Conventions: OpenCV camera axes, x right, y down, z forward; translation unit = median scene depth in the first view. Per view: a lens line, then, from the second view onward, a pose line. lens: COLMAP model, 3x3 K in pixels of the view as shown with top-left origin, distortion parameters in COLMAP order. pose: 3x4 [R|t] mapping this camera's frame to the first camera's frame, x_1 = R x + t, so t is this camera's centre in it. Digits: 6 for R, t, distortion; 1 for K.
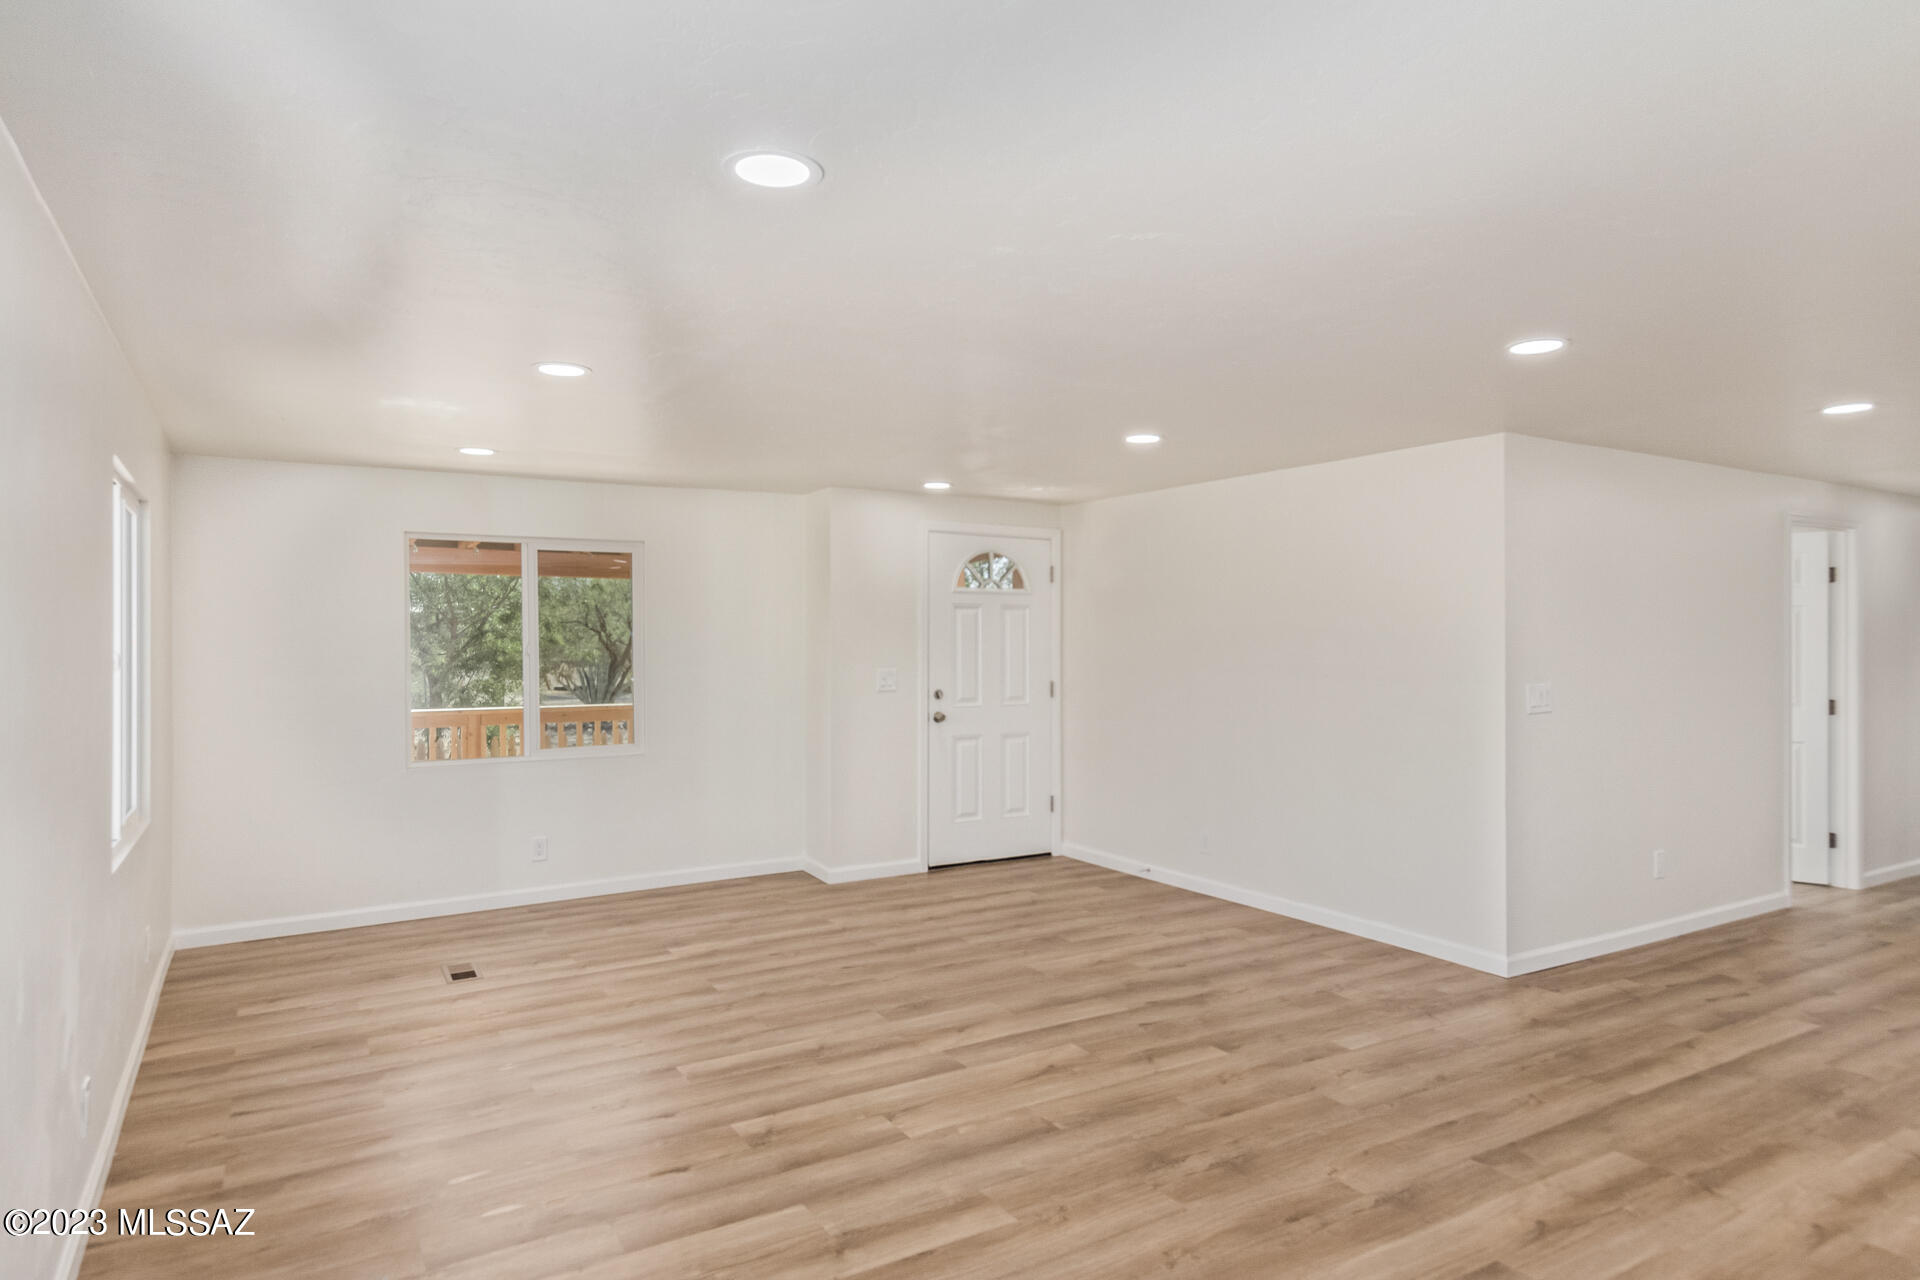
lens RADIAL K [[1158.5, 0, 969.9], [0, 1158.5, 656.5], [0, 0, 1]] dist [0.023601, -0.004346]
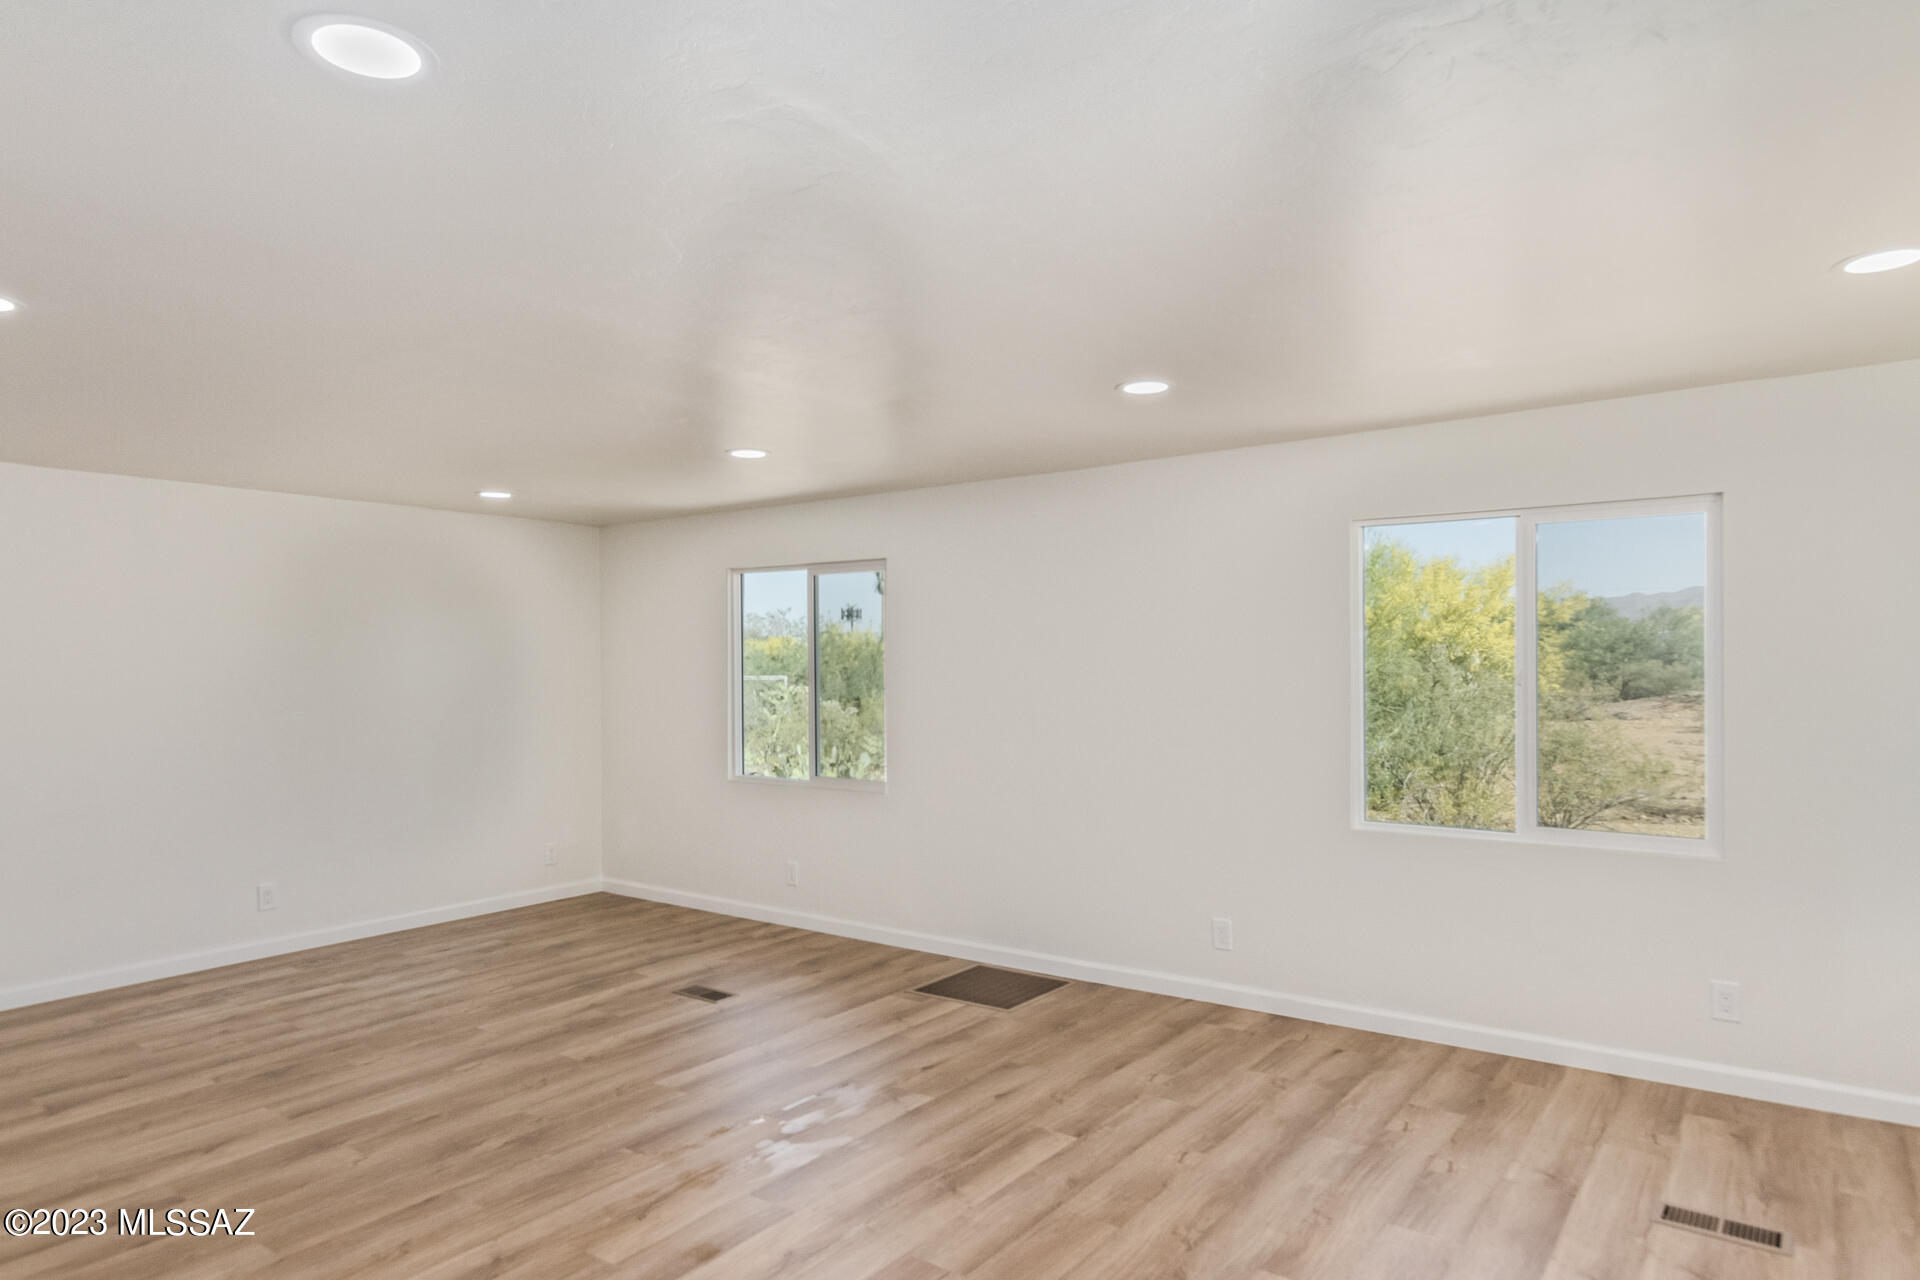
lens RADIAL K [[1158.5, 0, 964.4], [0, 1158.5, 639.3], [0, 0, 1]] dist [0.023601, -0.004346]
pose [[-0.927099, 0.007935, -0.374733, 0.129680], [0.010556, 0.999932, -0.004941, -0.019865], [0.374669, -0.008536, -0.927120, 1.478629]]
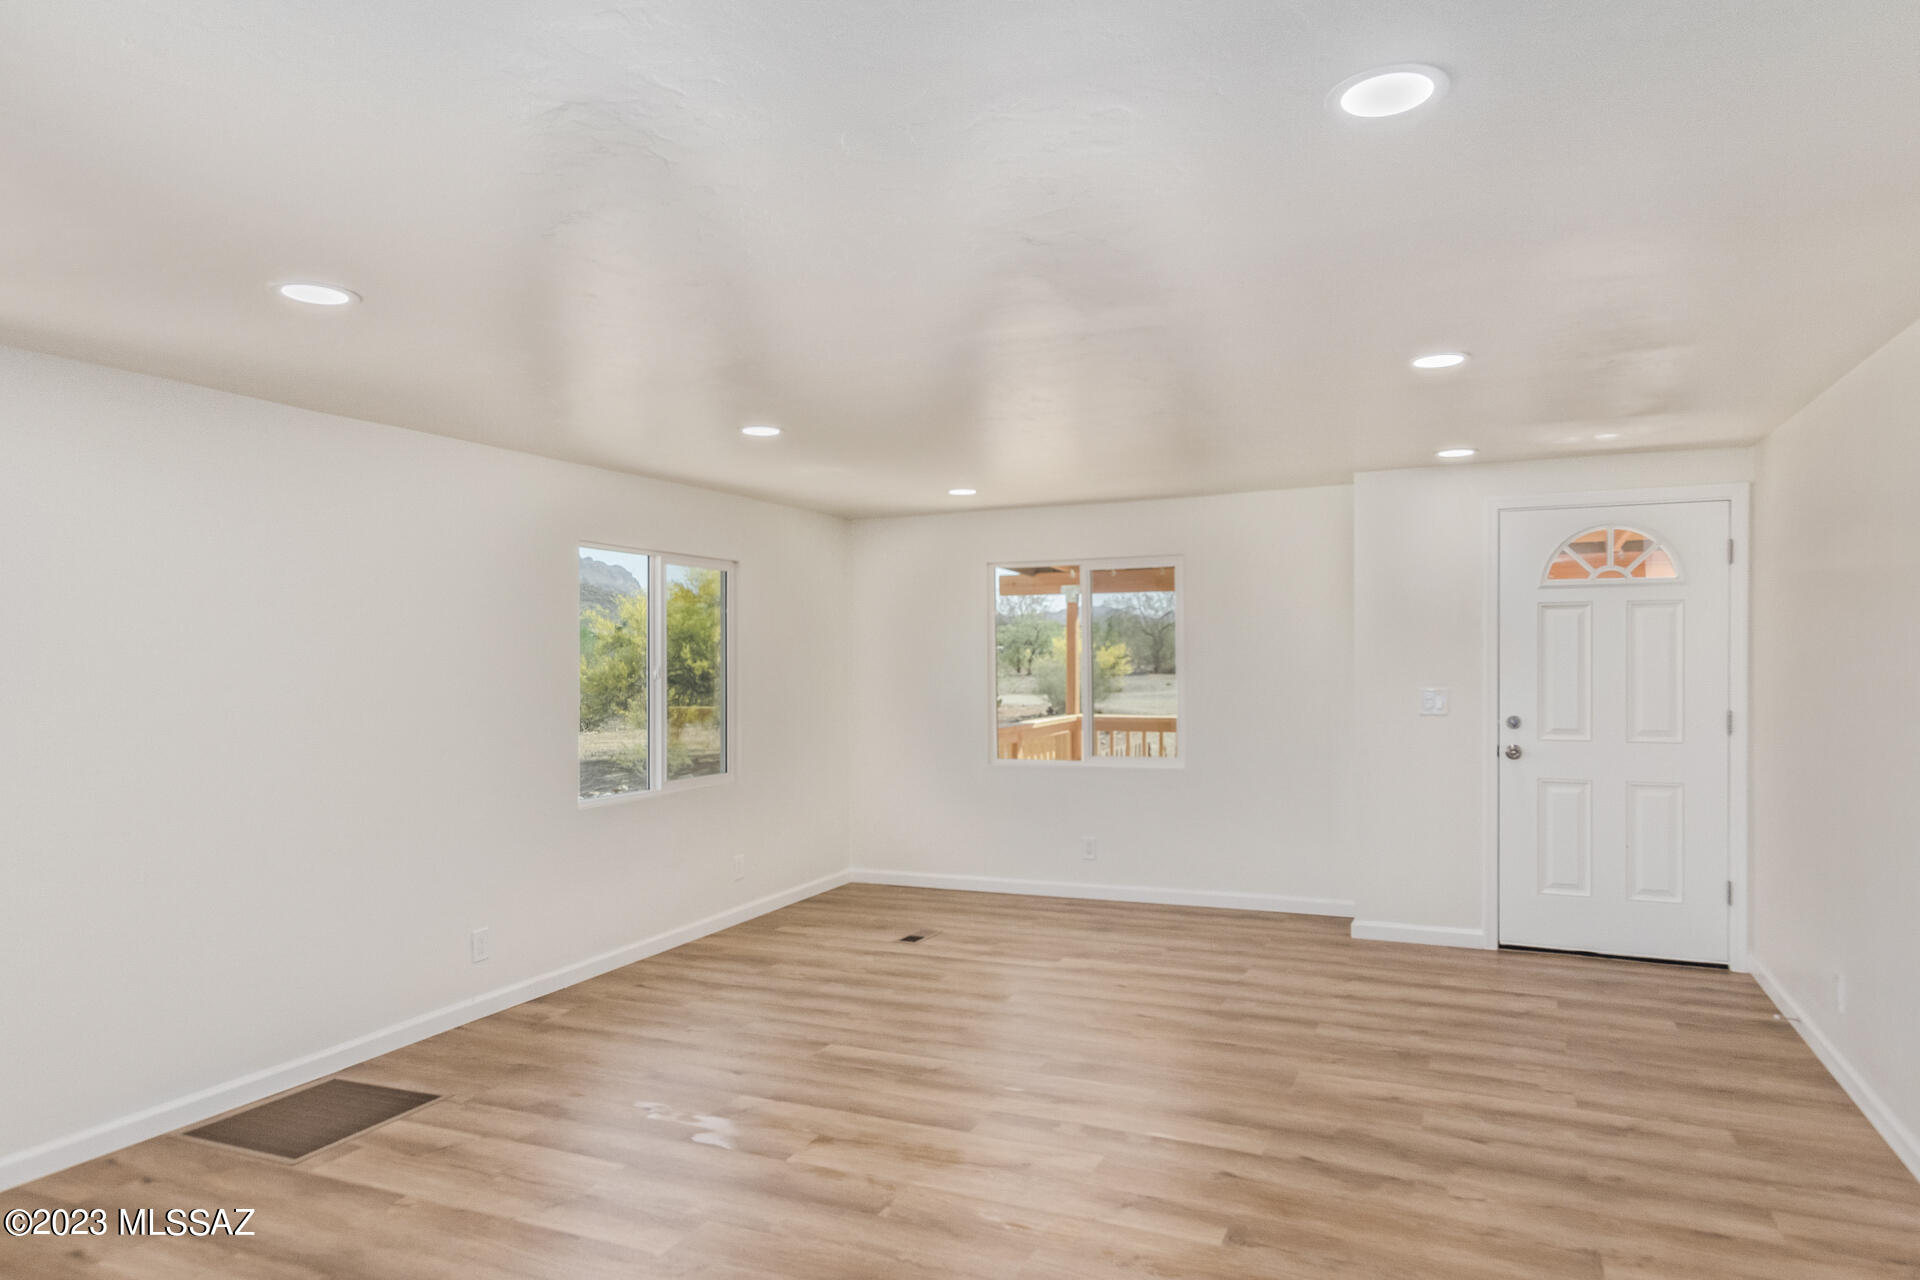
lens RADIAL K [[1158.5, 0, 981.9], [0, 1158.5, 692.0], [0, 0, 1]] dist [0.023601, -0.004346]
pose [[0.562190, 0.023240, -0.826682, 0.610167], [-0.001556, 0.999633, 0.027044, -0.011671], [0.827007, -0.013917, 0.562020, 0.412267]]
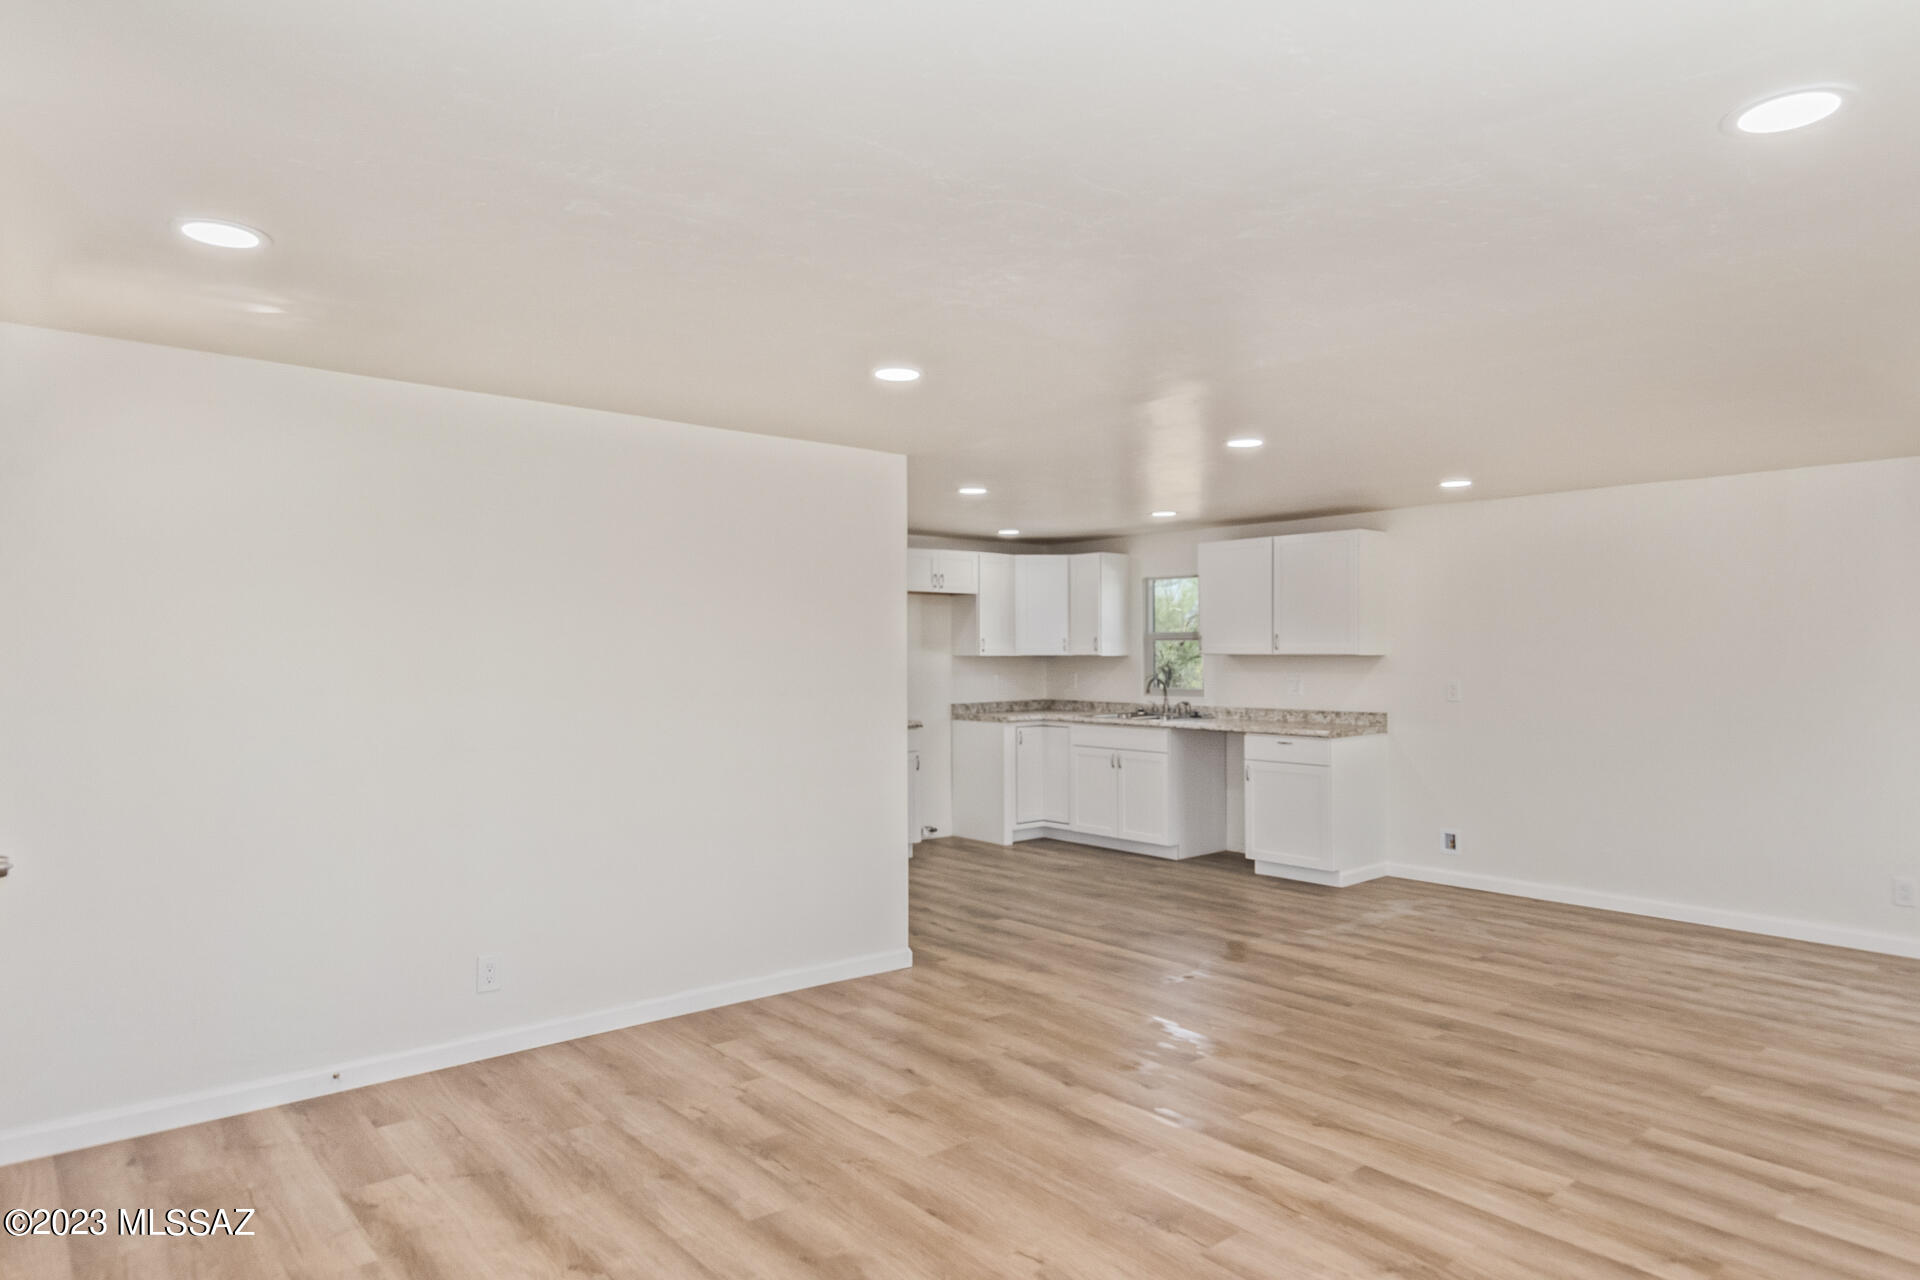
lens RADIAL K [[1158.5, 0, 1030.0], [0, 1158.5, 645.2], [0, 0, 1]] dist [0.023601, -0.004346]
pose [[-0.188200, 0.009920, 0.982081, -0.635084], [0.009327, 0.999922, -0.008312, -0.009441], [-0.982086, 0.007595, -0.188278, 1.136023]]
